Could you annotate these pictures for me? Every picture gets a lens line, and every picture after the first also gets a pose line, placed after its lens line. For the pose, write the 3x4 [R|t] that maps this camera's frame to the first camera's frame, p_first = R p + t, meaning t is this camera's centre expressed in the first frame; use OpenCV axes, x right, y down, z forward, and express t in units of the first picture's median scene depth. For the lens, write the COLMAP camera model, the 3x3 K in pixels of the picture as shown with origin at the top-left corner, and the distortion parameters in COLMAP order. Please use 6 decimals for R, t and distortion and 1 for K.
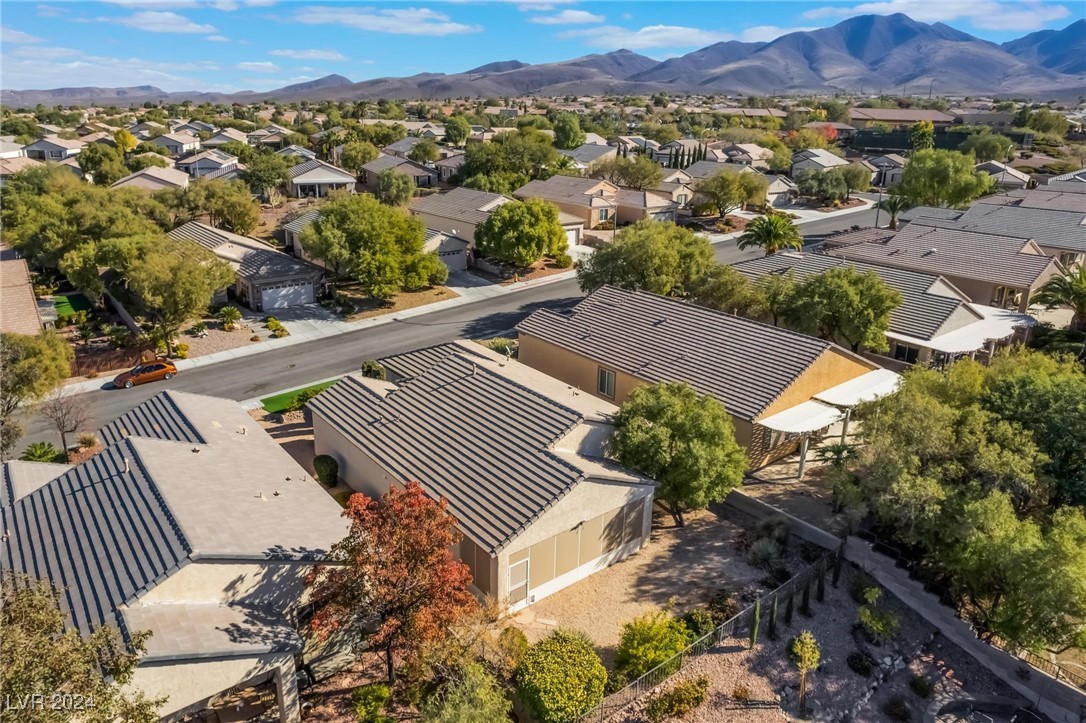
lens RADIAL K [[699.6, 0, 534.7], [0, 699.6, 361.0], [0, 0, 1]] dist [-0.041597, 0.001618]
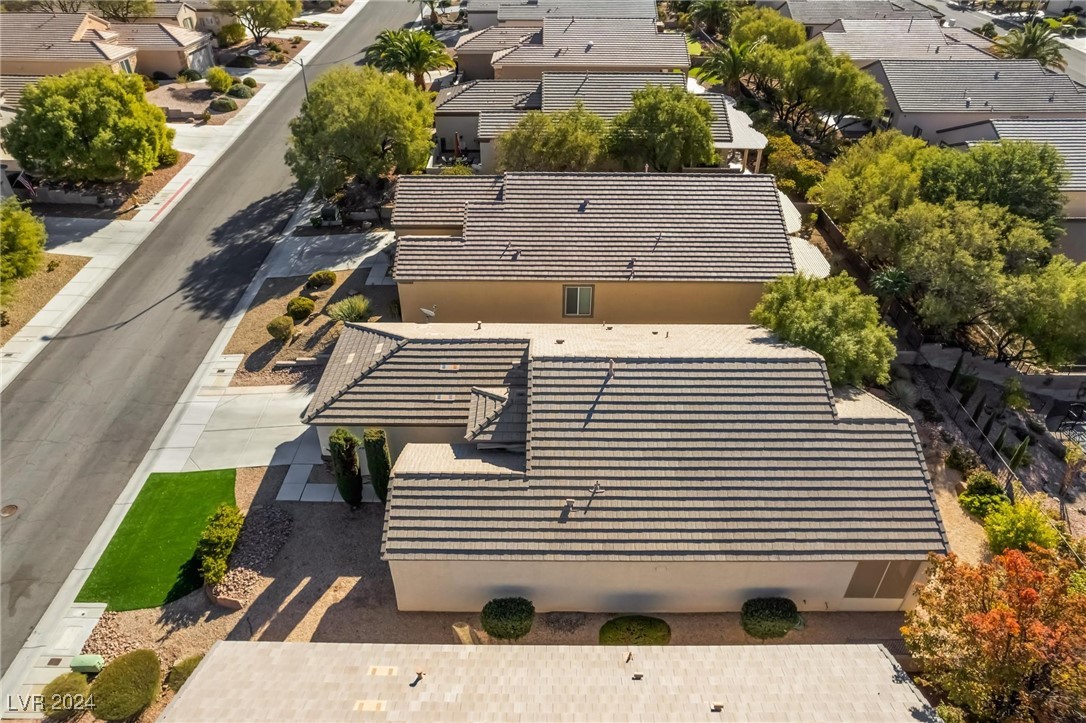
lens RADIAL K [[678.8, 0, 548.8], [0, 678.8, 377.2], [0, 0, 1]] dist [-0.072035, 0.059779]
pose [[0.635115, -0.478835, 0.606091, -0.532107], [0.271571, 0.872996, 0.405126, -0.265368], [-0.723104, -0.092705, 0.684490, 0.573379]]
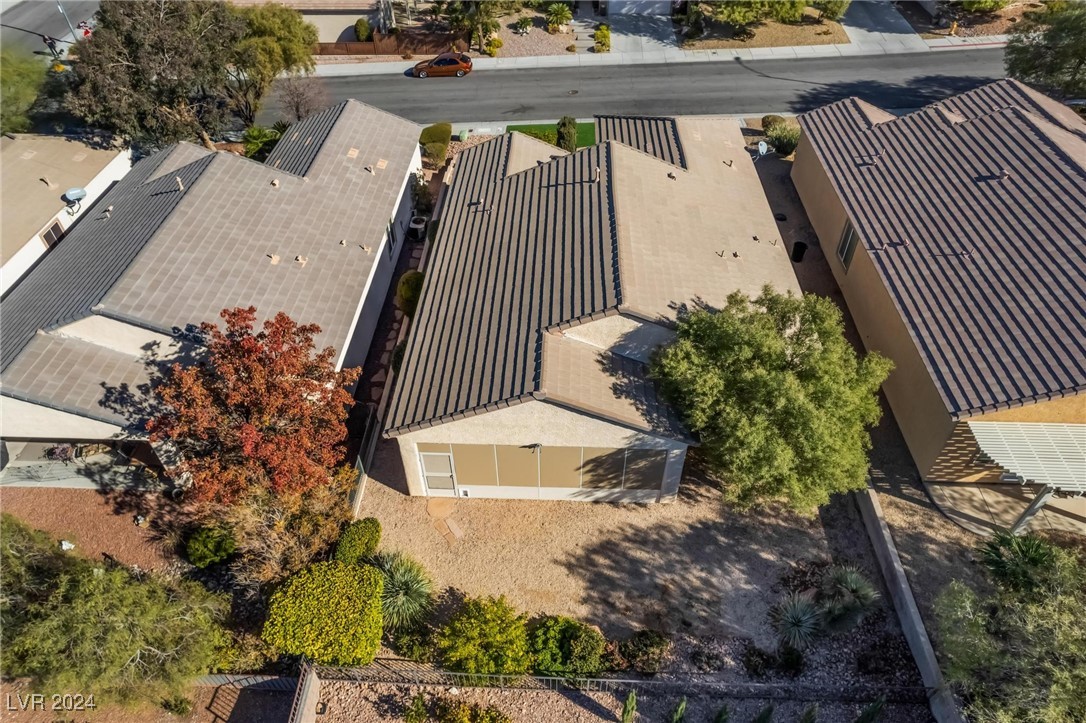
lens RADIAL K [[678.8, 0, 548.8], [0, 678.8, 377.2], [0, 0, 1]] dist [-0.072035, 0.059779]
pose [[0.760705, 0.443208, -0.474231, 0.293527], [-0.199177, 0.854737, 0.479325, -0.131535], [0.617784, -0.270168, 0.738480, 0.389560]]
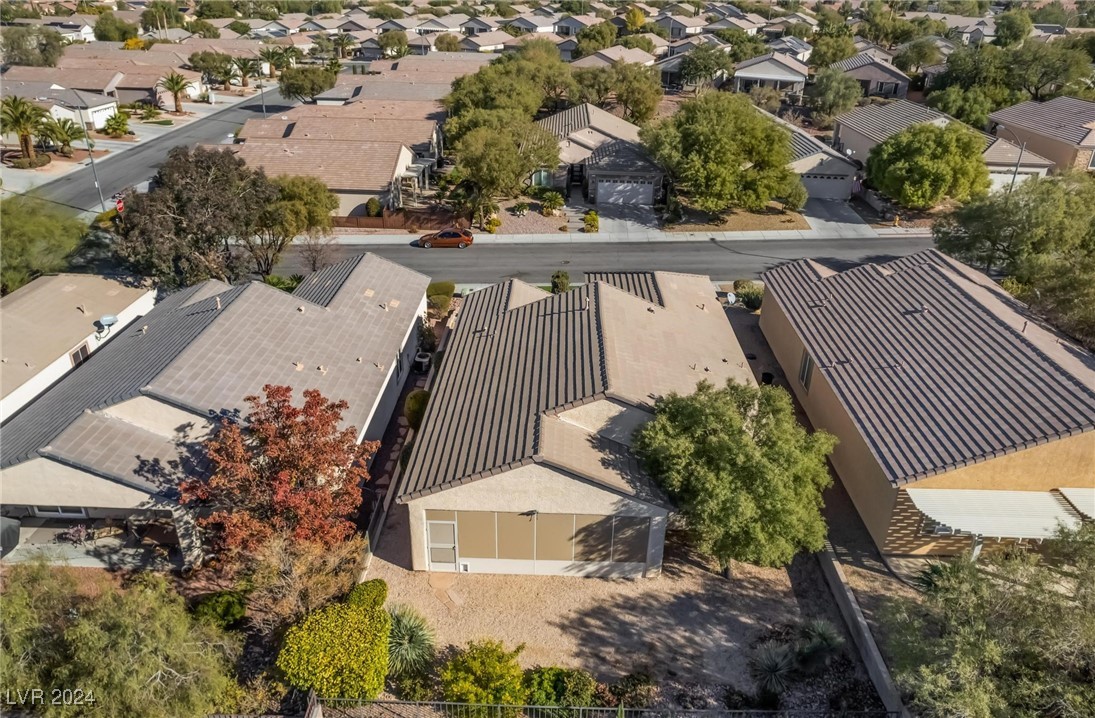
lens RADIAL K [[738.0, 0, 581.9], [0, 738.0, 364.2], [0, 0, 1]] dist [-0.044773, 0.005677]
pose [[0.790053, 0.292349, -0.538840, 0.405623], [-0.227167, 0.956005, 0.185608, -0.081453], [0.569395, -0.024234, 0.821706, 0.252706]]
